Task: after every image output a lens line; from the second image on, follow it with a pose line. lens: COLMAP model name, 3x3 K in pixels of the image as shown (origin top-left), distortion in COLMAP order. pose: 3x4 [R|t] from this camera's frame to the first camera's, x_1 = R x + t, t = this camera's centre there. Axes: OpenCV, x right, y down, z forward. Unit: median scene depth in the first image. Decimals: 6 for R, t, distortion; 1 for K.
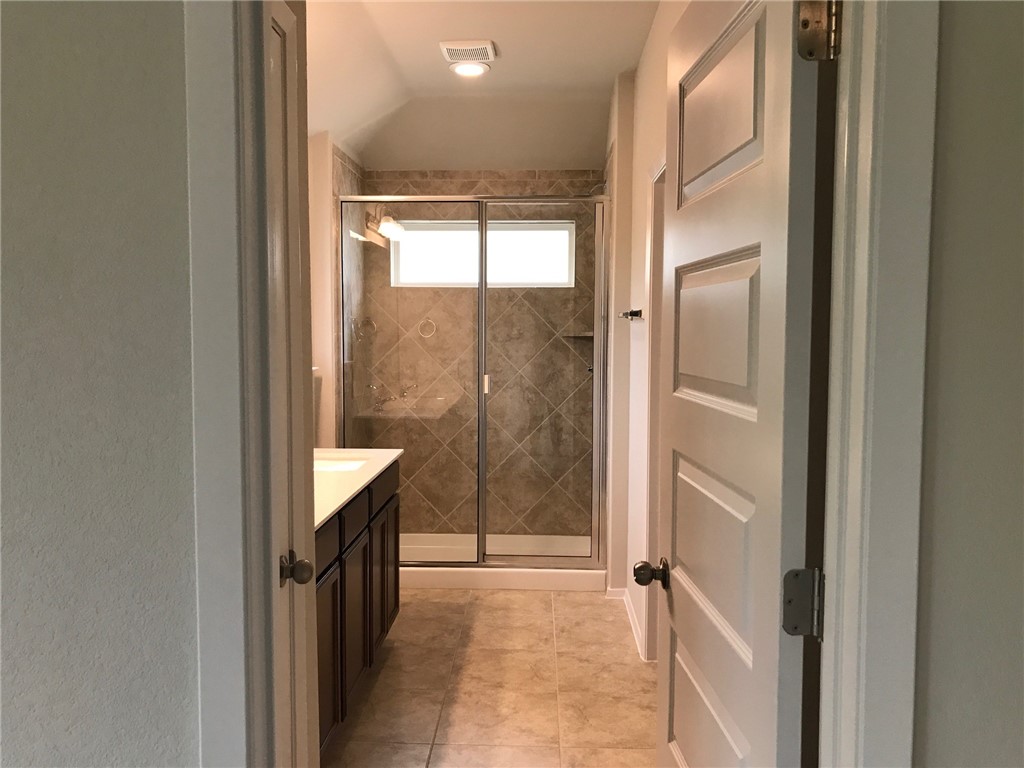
lens RADIAL K [[842.8, 0, 505.5], [0, 842.8, 382.0], [0, 0, 1]] dist [0.010976, -0.011949]
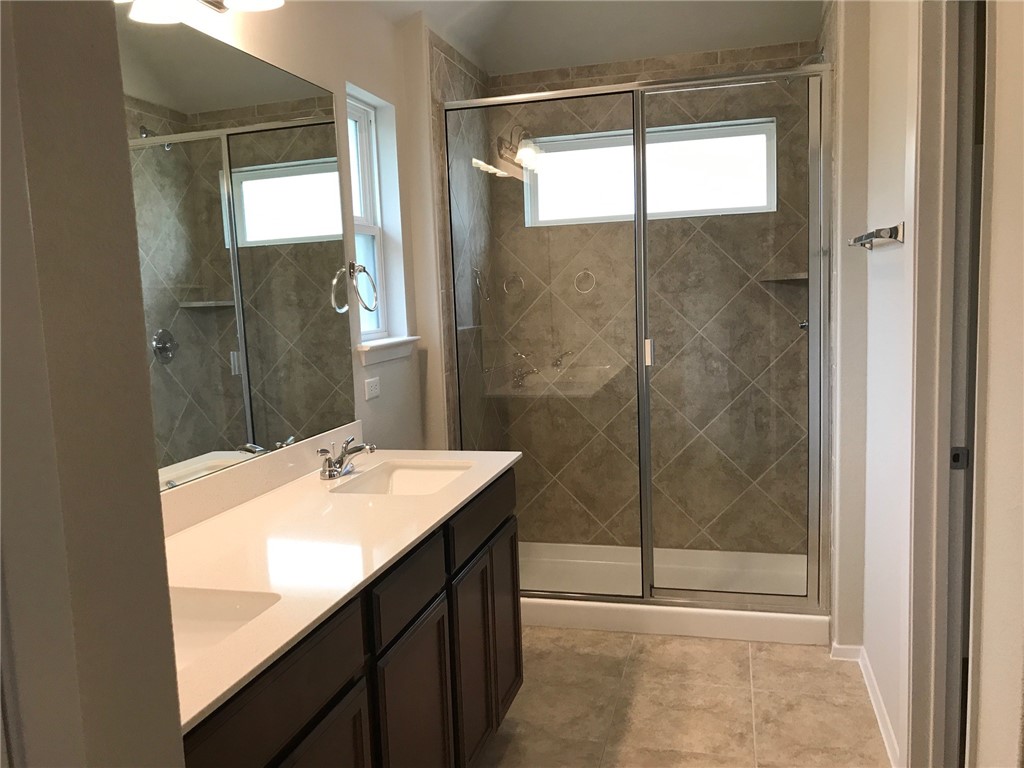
lens RADIAL K [[834.1, 0, 492.7], [0, 834.1, 384.4], [0, 0, 1]] dist [0.009880, -0.083877]
pose [[0.971229, -0.016355, -0.237587, 0.014252], [0.028341, 0.998487, 0.047121, -0.006397], [0.236456, -0.052498, 0.970223, 0.259560]]
